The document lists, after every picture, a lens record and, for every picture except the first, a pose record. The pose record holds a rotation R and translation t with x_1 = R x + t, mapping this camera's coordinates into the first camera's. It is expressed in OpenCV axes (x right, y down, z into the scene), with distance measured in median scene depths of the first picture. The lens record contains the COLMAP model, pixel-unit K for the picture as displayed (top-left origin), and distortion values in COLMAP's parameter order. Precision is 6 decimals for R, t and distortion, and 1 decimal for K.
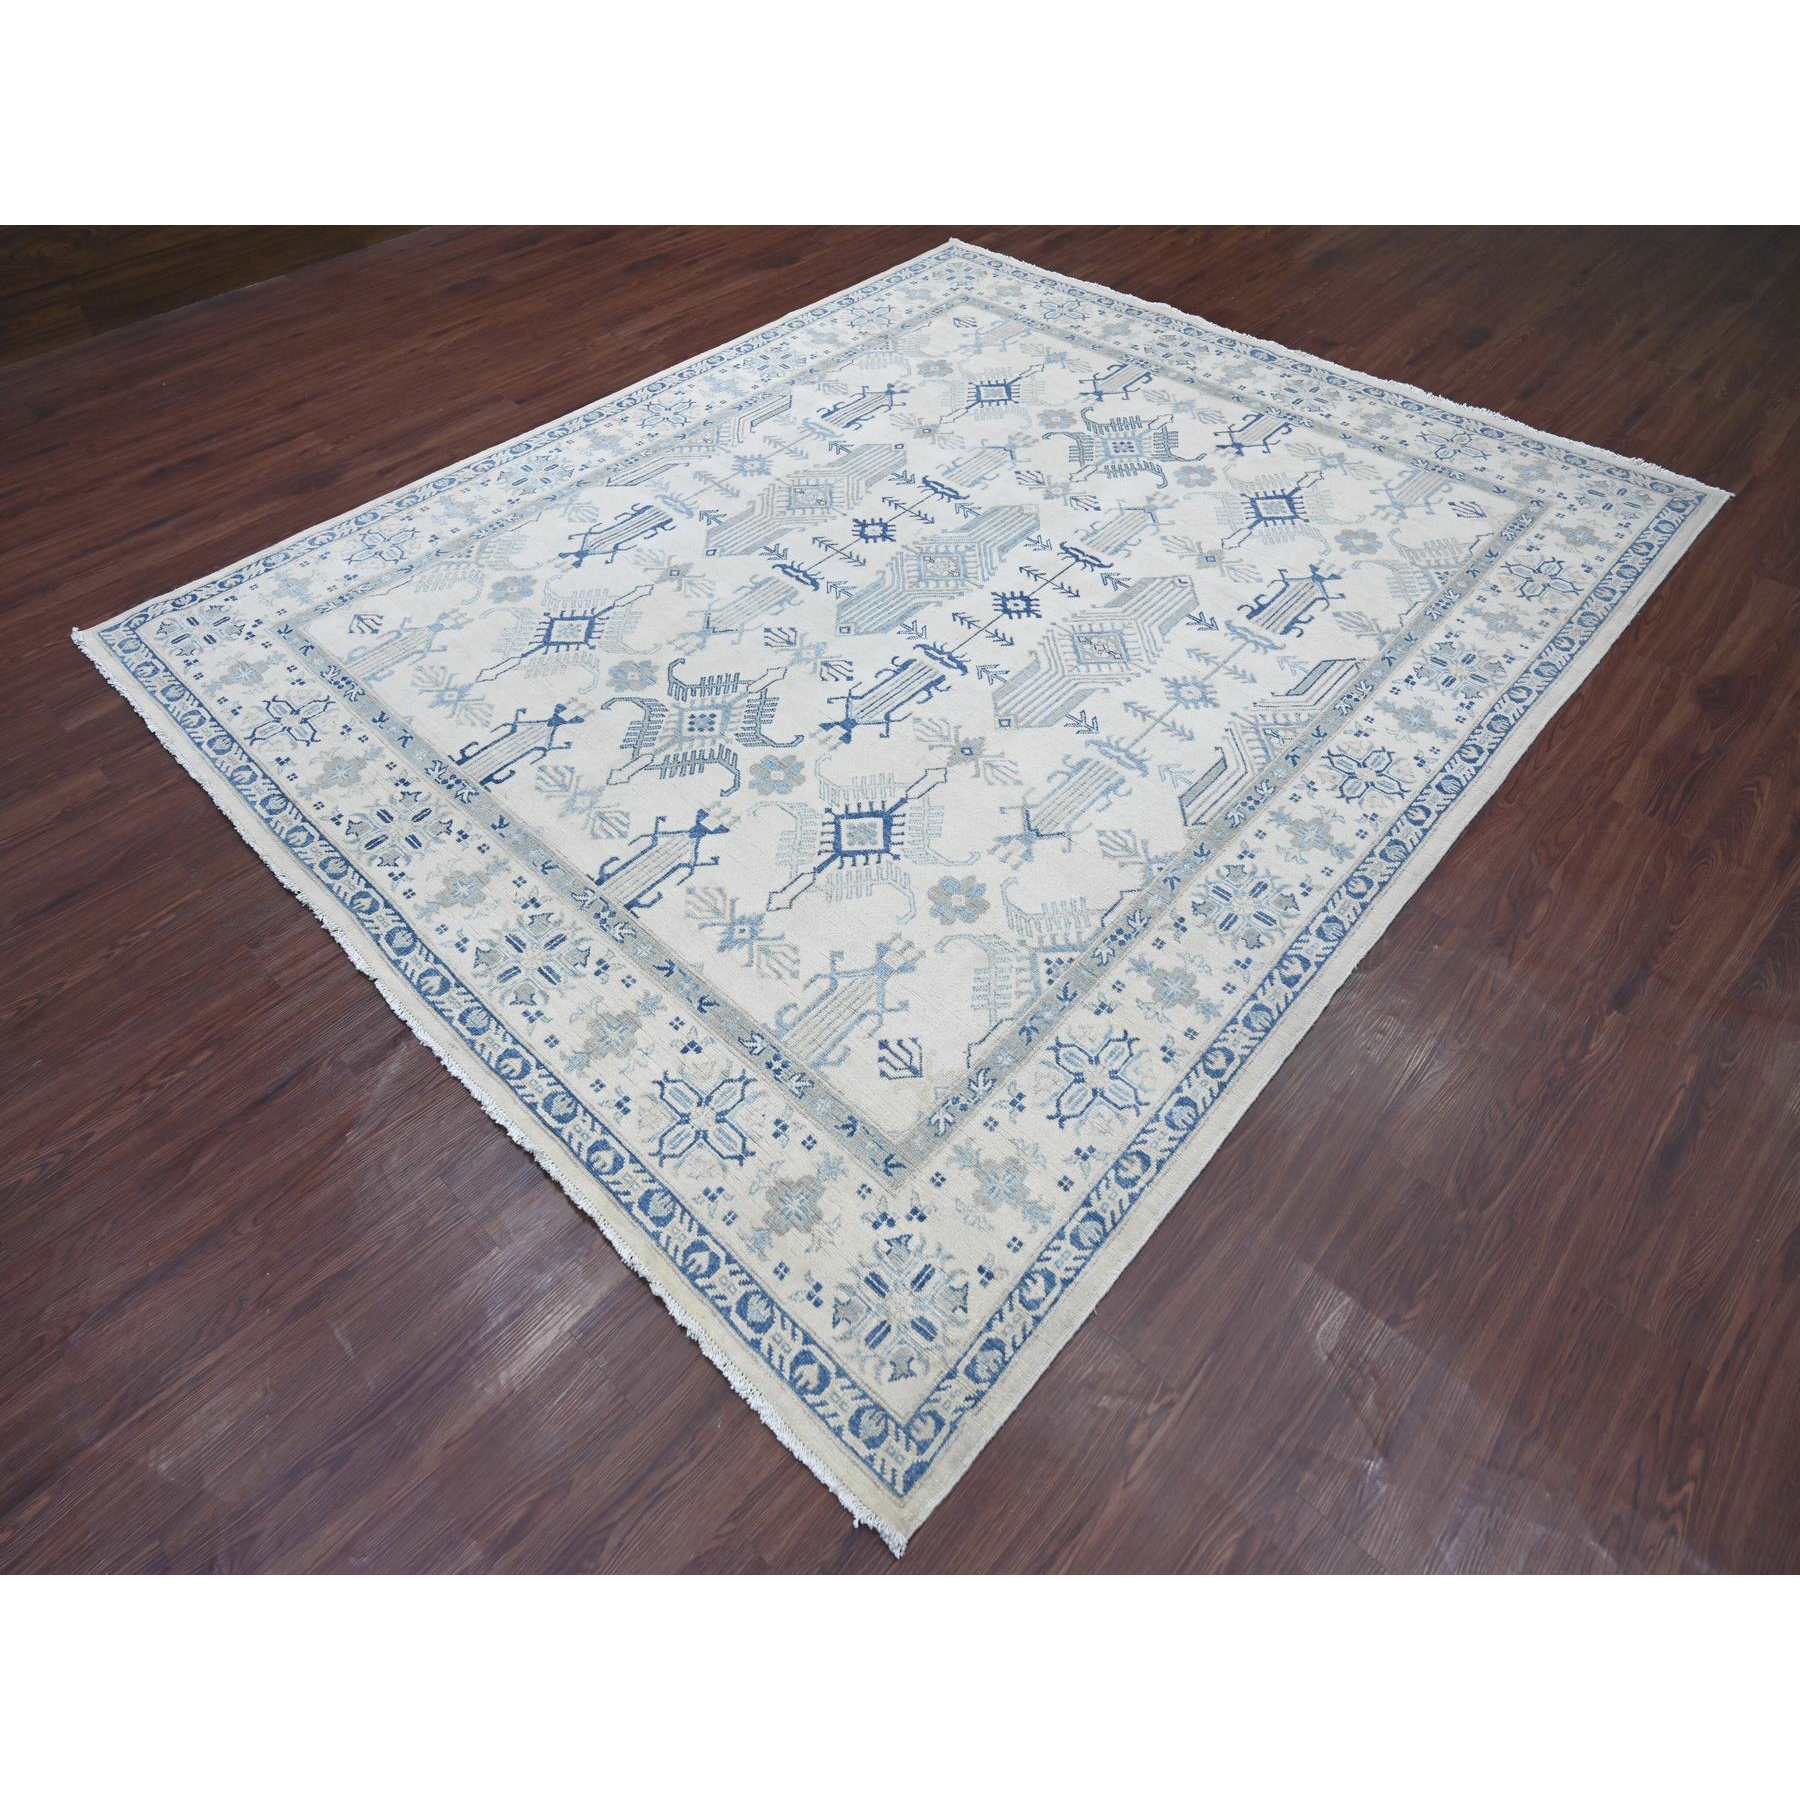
lens RADIAL K [[1074.0, 0, 900.0], [0, 1074.0, 900.0], [0, 0, 1]] dist [-0.006938, -0.000425]
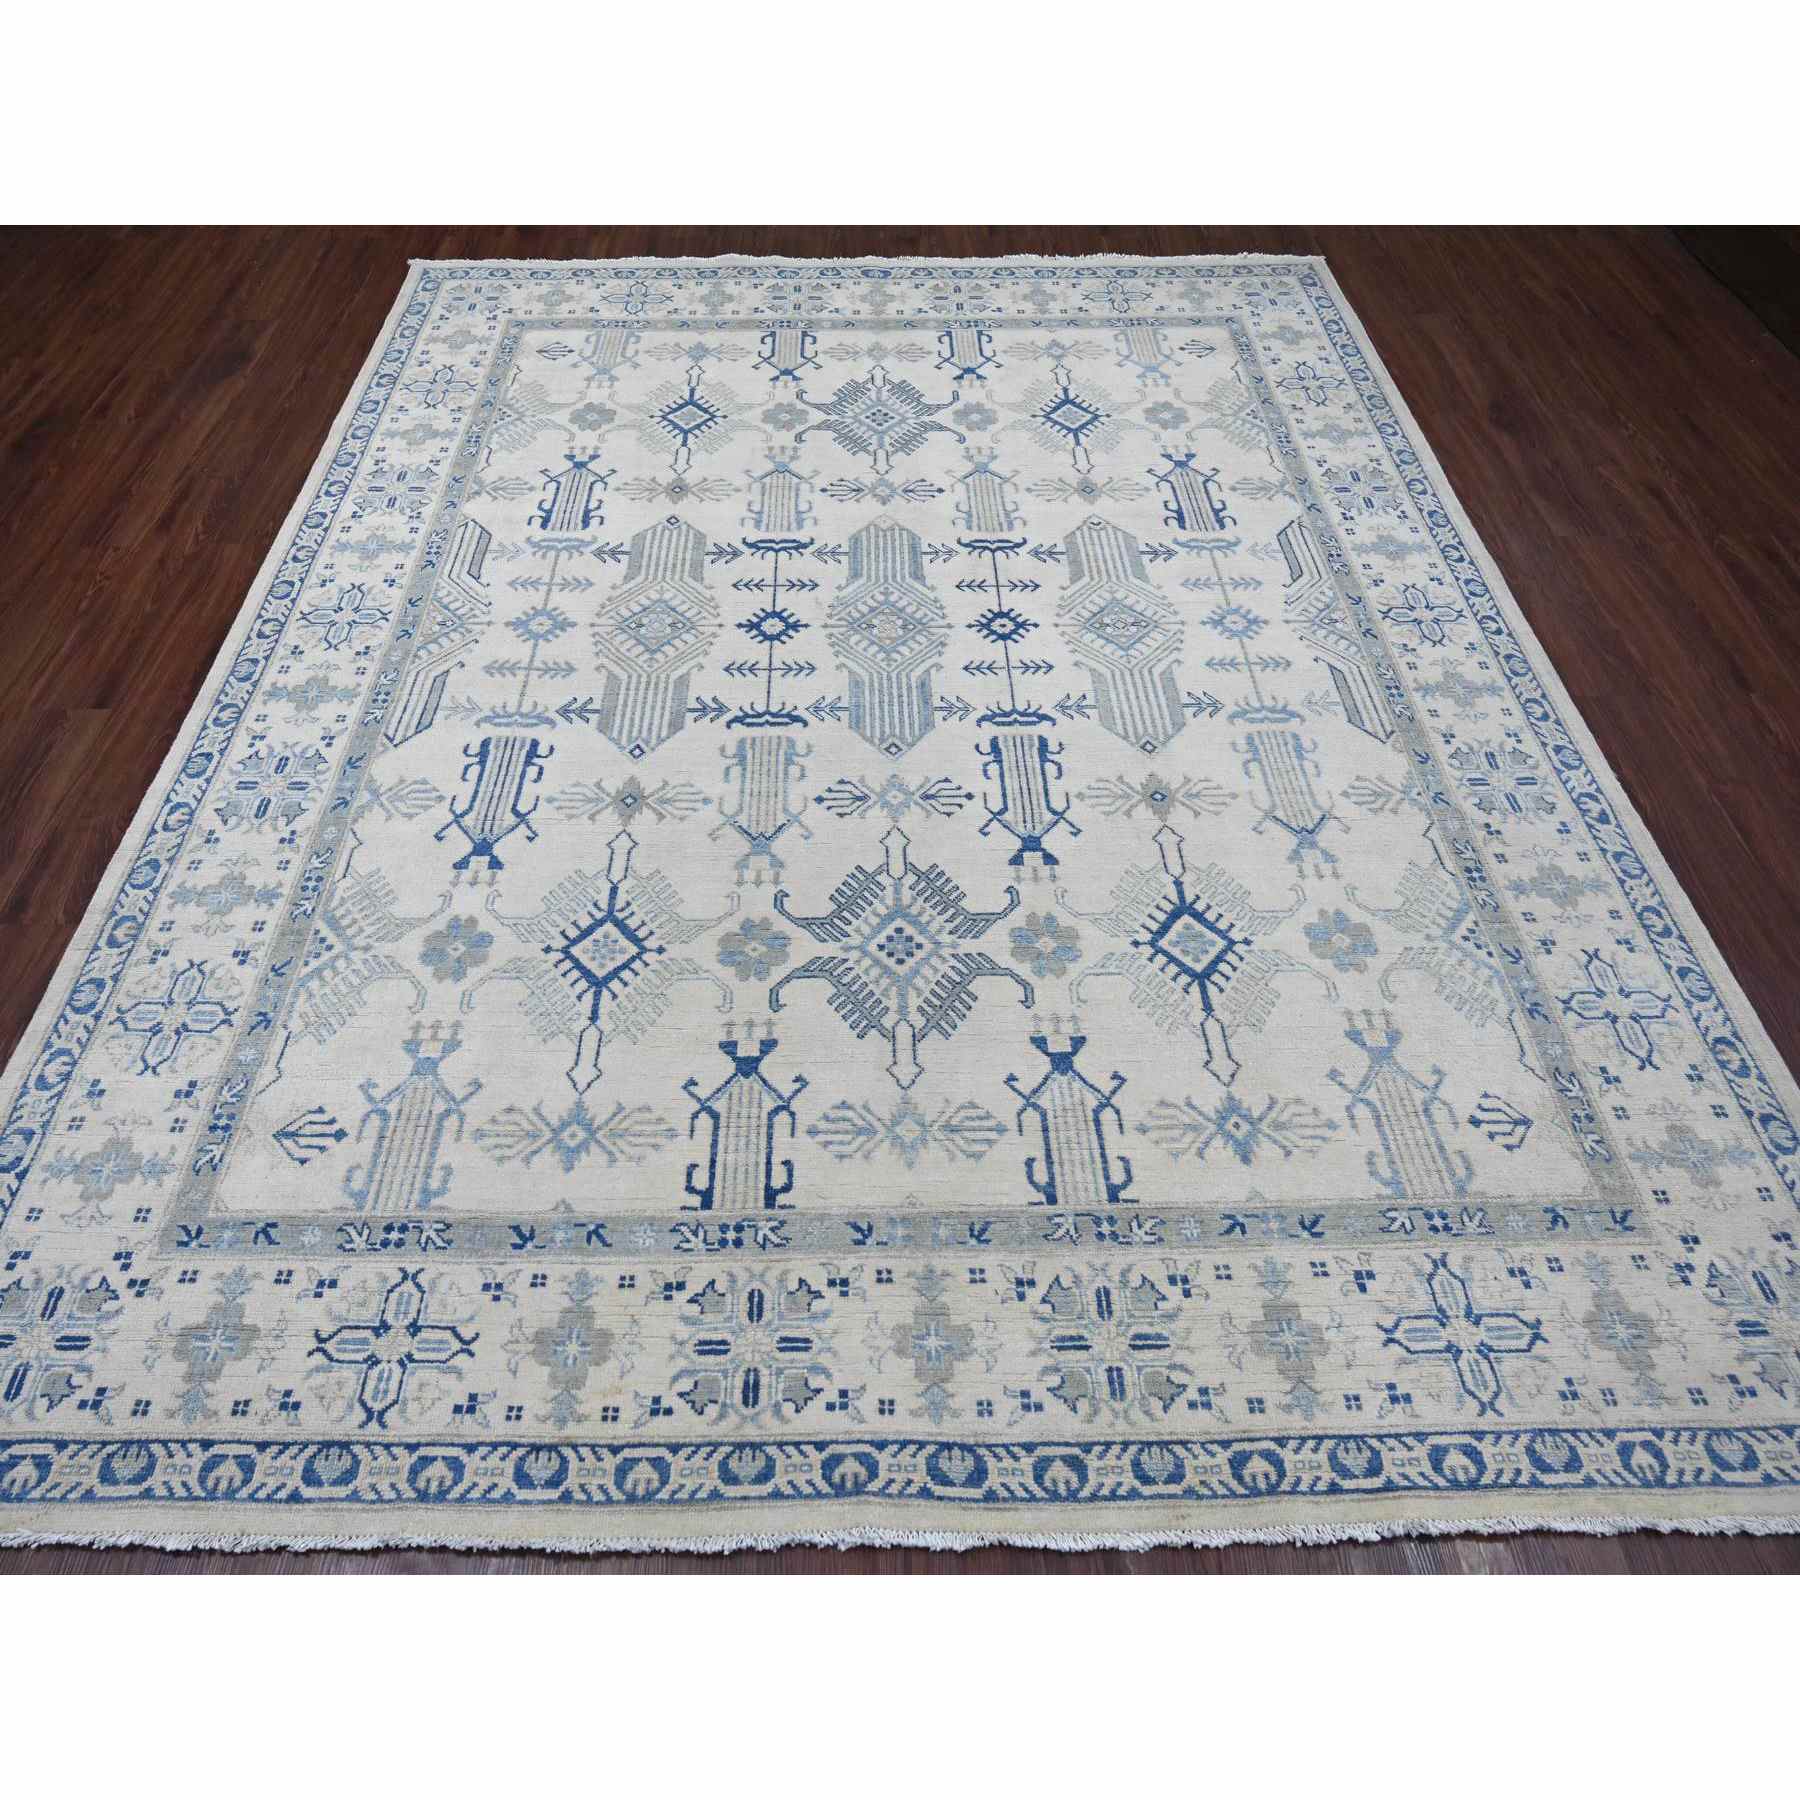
lens RADIAL K [[1074.0, 0, 900.0], [0, 1074.0, 900.0], [0, 0, 1]] dist [-0.006938, -0.000425]
pose [[0.714876, -0.554838, 0.425567, -0.478100], [0.528349, 0.827260, 0.191019, -0.329884], [-0.458039, 0.088293, 0.884537, 0.328341]]
